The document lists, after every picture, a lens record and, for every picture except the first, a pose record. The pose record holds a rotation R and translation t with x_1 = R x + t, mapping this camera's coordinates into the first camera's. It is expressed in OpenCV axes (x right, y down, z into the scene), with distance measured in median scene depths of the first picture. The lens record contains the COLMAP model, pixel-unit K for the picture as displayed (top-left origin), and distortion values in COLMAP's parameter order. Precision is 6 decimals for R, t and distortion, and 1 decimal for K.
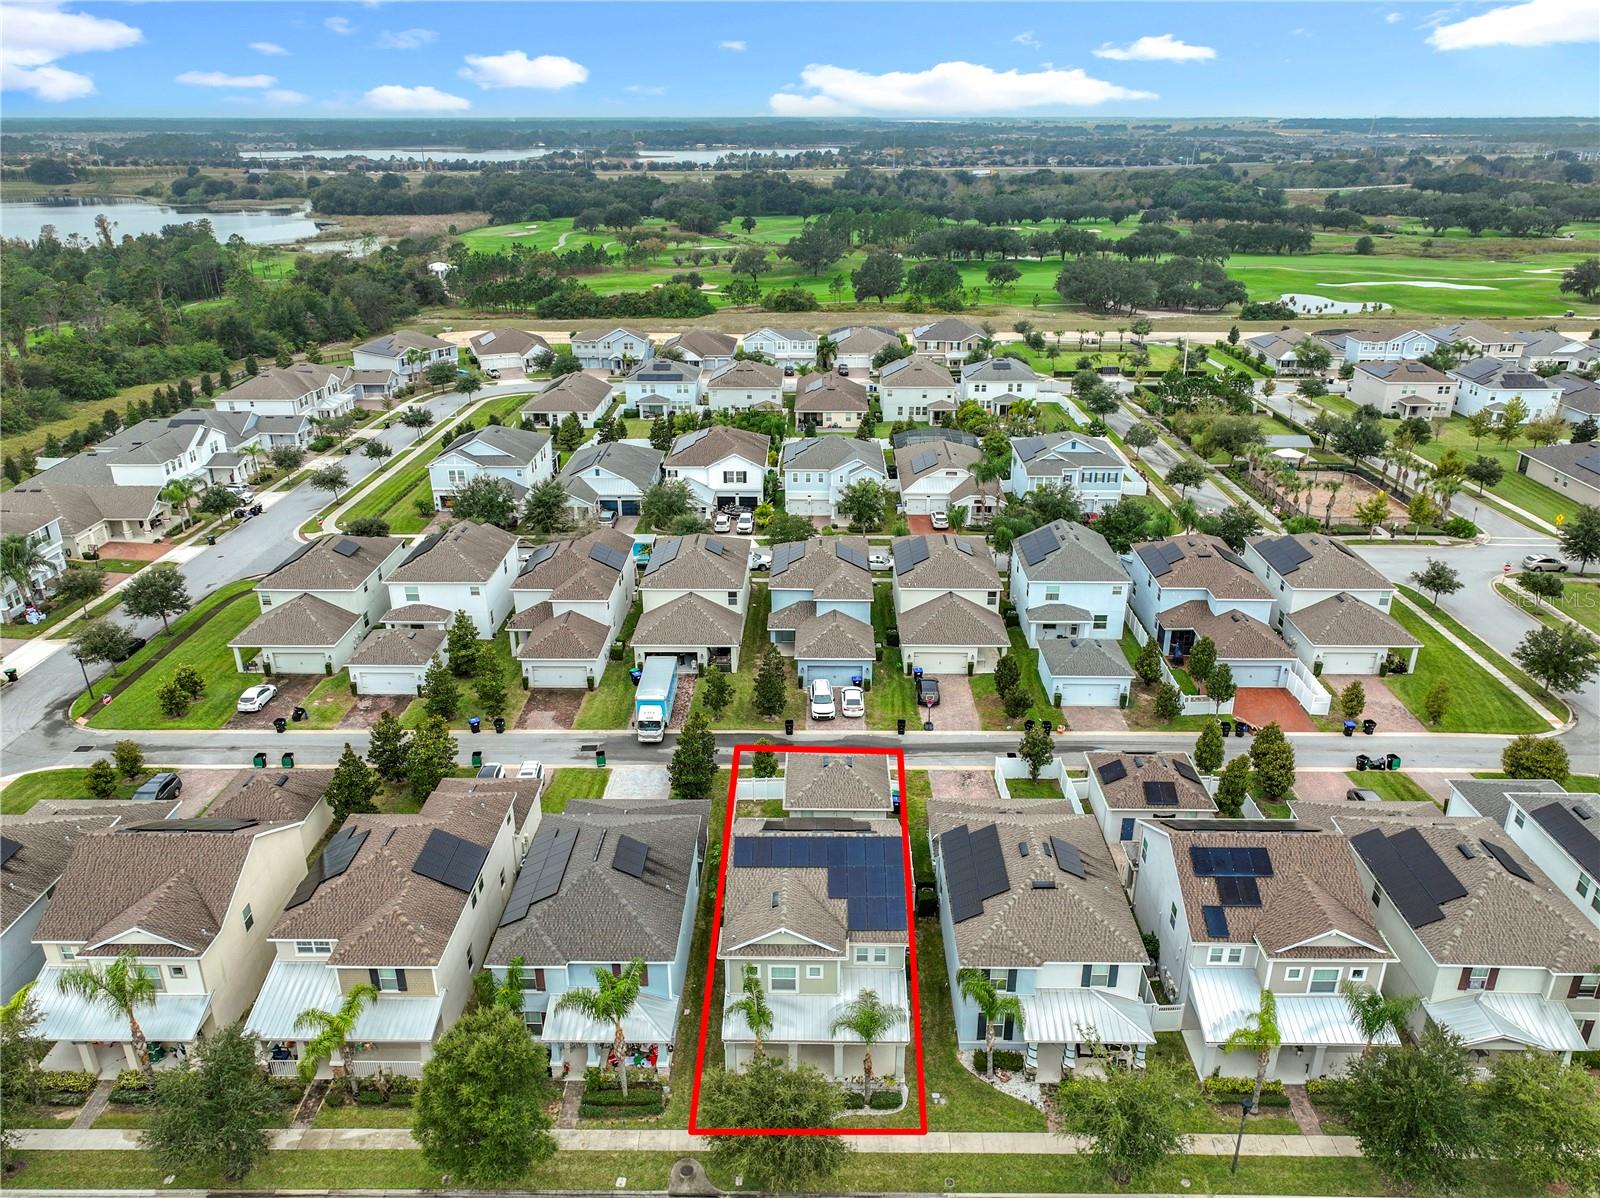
lens RADIAL K [[1116.3, 0, 800.0], [0, 1116.3, 599.0], [0, 0, 1]] dist [-0.009693, 0.024387]
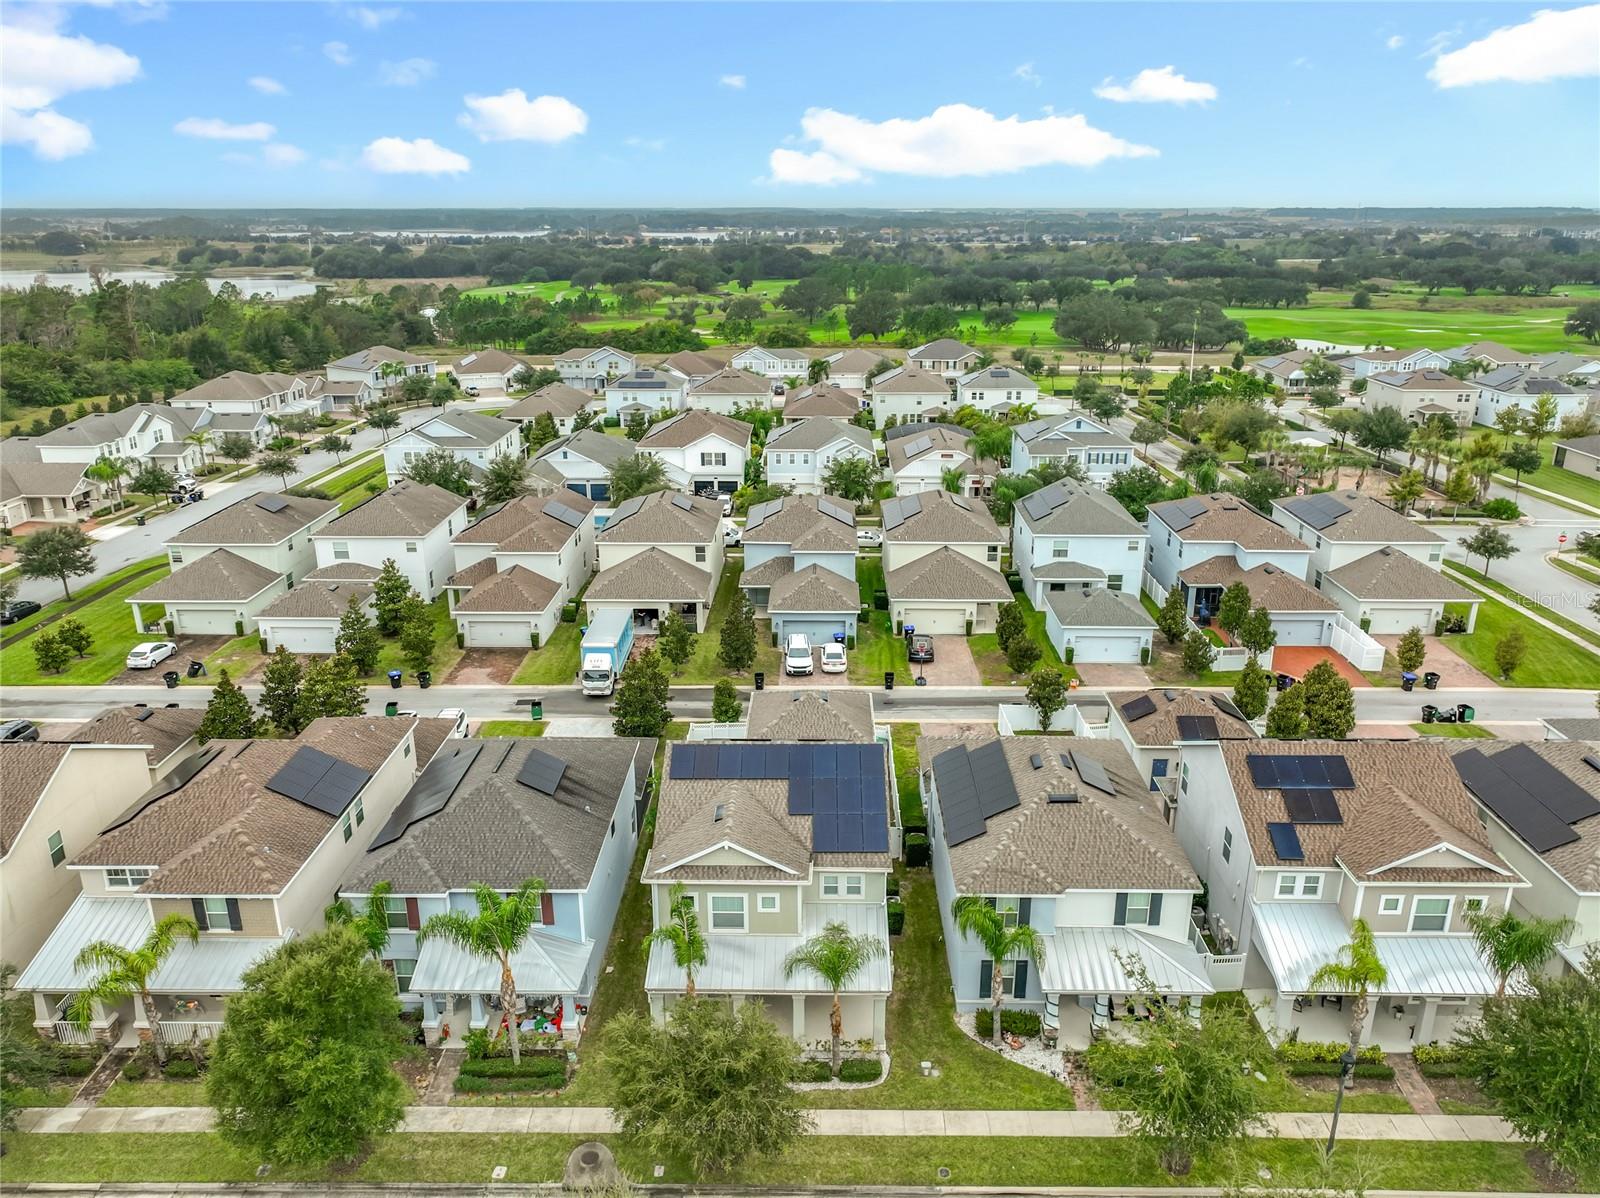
lens RADIAL K [[1116.3, 0, 800.0], [0, 1116.3, 599.0], [0, 0, 1]] dist [-0.009693, 0.024387]
pose [[0.999997, 0.002320, 0.000842, 0.018734], [-0.002258, 0.997739, -0.067173, 0.097619], [-0.000996, 0.067171, 0.997741, 0.119902]]
